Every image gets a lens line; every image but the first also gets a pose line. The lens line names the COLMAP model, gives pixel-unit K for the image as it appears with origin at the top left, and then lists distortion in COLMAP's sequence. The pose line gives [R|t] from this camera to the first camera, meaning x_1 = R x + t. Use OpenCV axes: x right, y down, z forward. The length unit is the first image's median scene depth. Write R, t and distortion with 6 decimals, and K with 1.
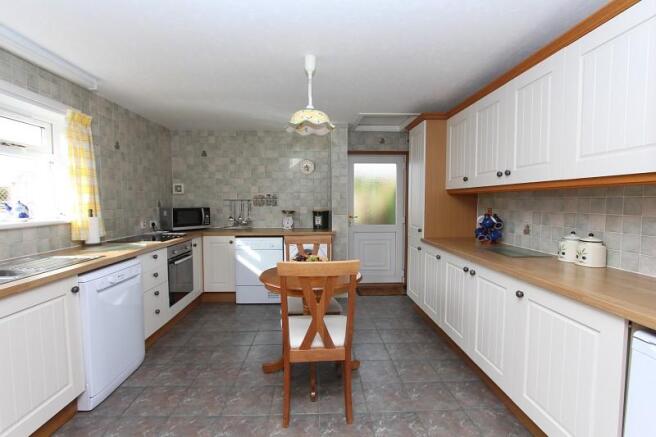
lens RADIAL K [[302.1, 0, 327.5], [0, 302.1, 219.3], [0, 0, 1]] dist [-0.000123, -0.000083]
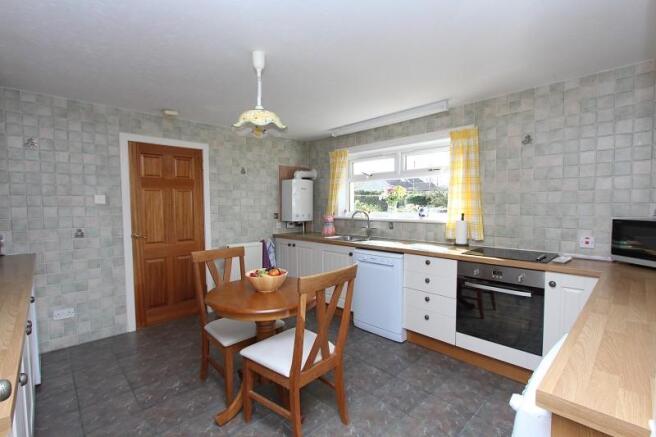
lens RADIAL K [[302.1, 0, 326.5], [0, 302.1, 220.4], [0, 0, 1]] dist [-0.000123, -0.000083]
pose [[-0.748024, 0.038553, -0.662551, 0.325451], [-0.035033, 0.994626, 0.097429, -0.095985], [0.662746, 0.096090, -0.742654, 1.465854]]
